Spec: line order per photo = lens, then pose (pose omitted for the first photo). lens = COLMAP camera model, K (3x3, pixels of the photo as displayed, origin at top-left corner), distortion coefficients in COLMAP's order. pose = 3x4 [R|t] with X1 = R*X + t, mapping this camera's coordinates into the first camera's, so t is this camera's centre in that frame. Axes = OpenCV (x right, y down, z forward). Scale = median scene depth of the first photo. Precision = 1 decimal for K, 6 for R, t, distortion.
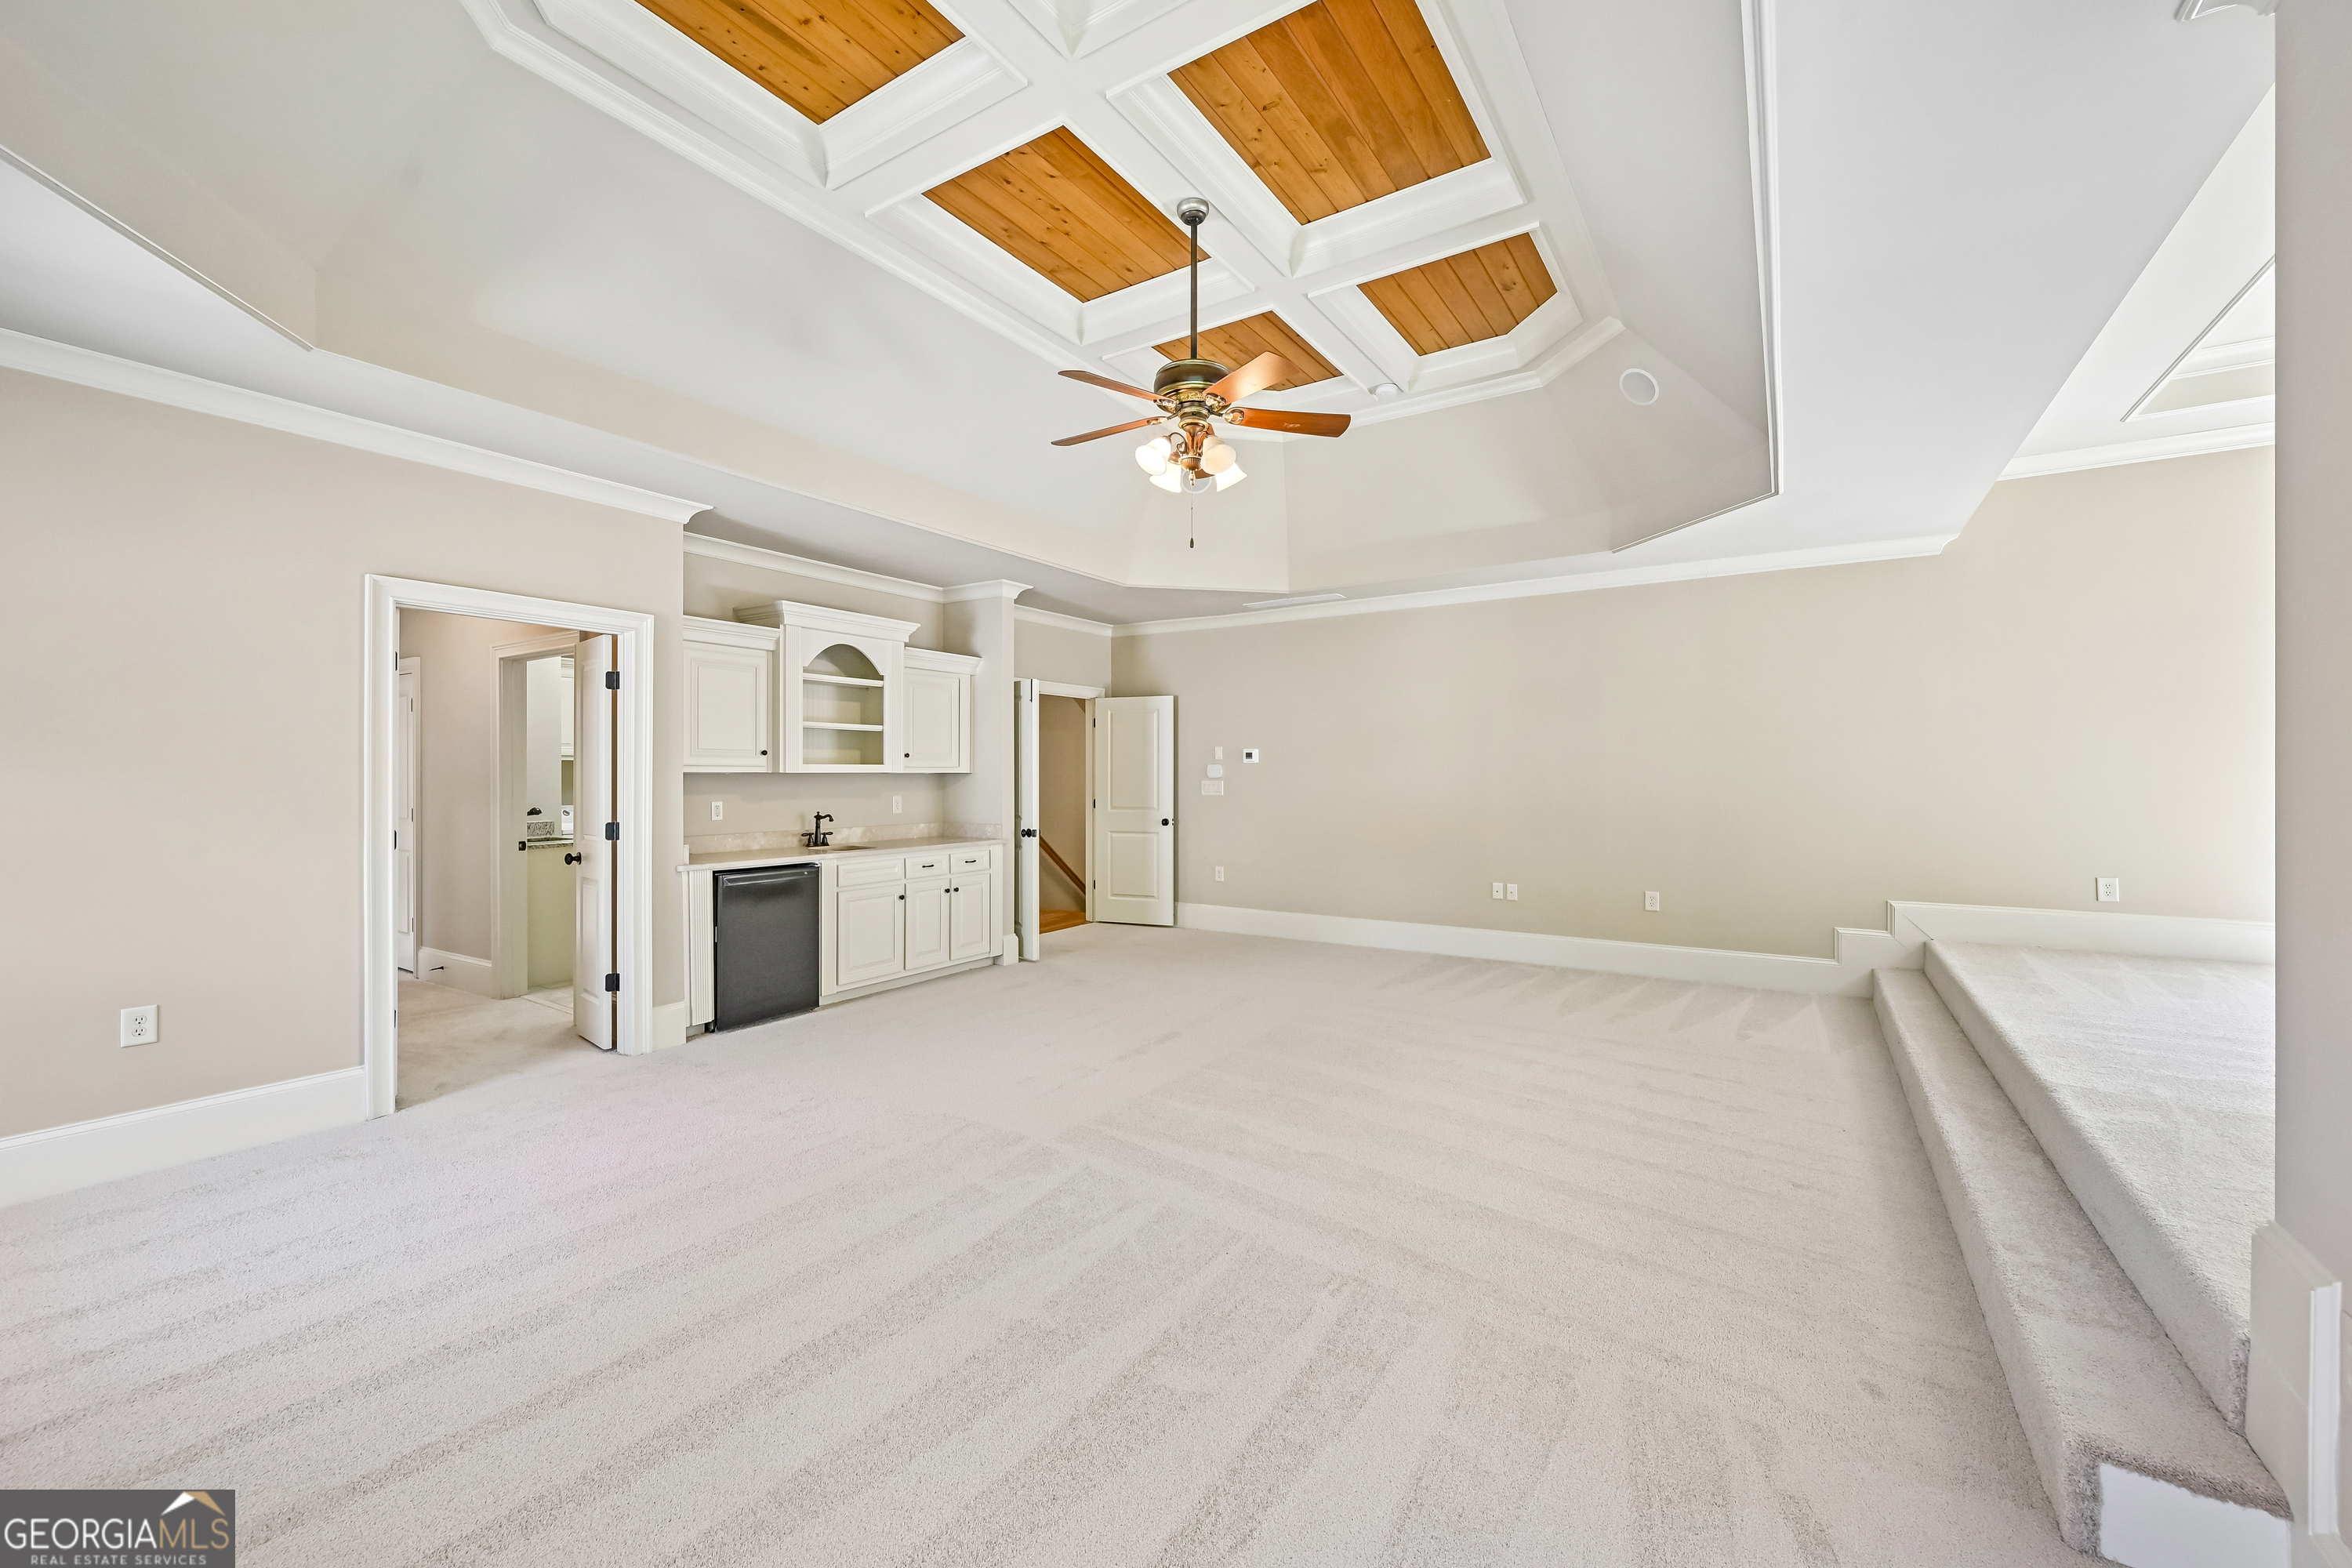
lens RADIAL K [[943.0, 0, 1185.6], [0, 943.0, 776.0], [0, 0, 1]] dist [-0.001901, -0.000087]
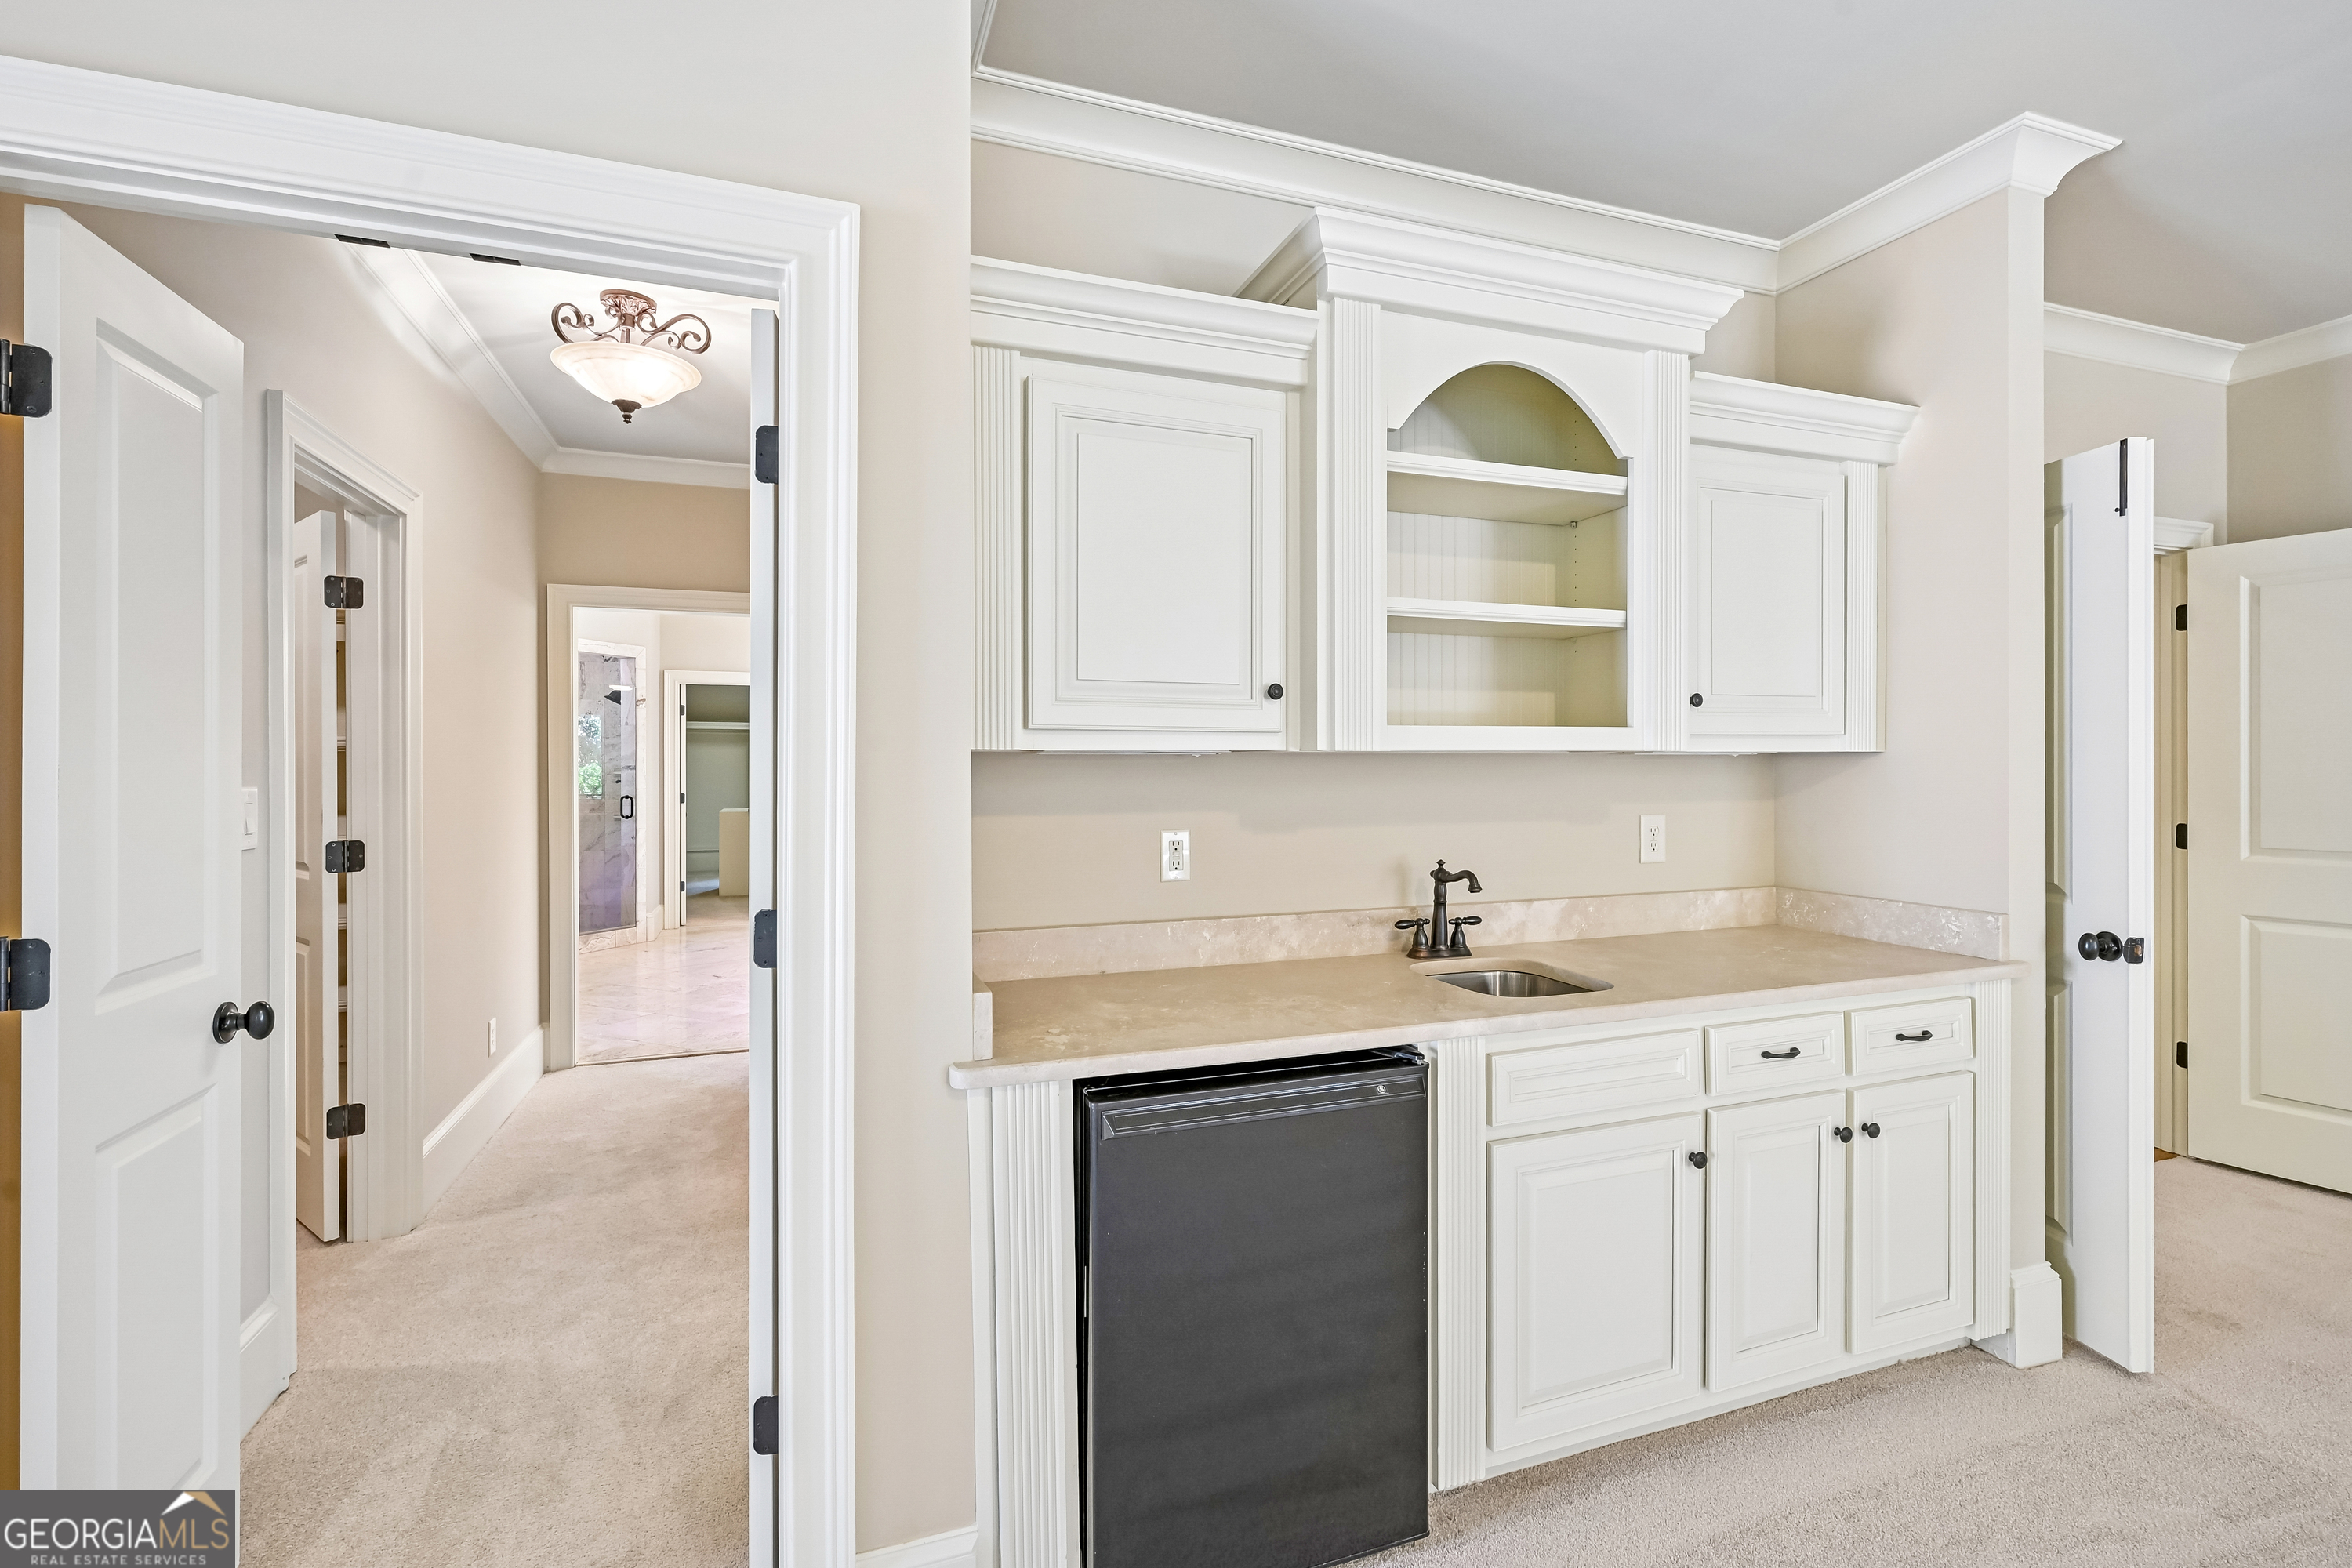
lens RADIAL K [[1067.6, 0, 1180.4], [0, 1067.6, 766.8], [0, 0, 1]] dist [0.000383, 0.000124]
pose [[0.796053, -0.000284, -0.605227, -0.221488], [0.001790, 0.999997, 0.001885, 0.001050], [0.605224, -0.002583, 0.796051, 0.614057]]
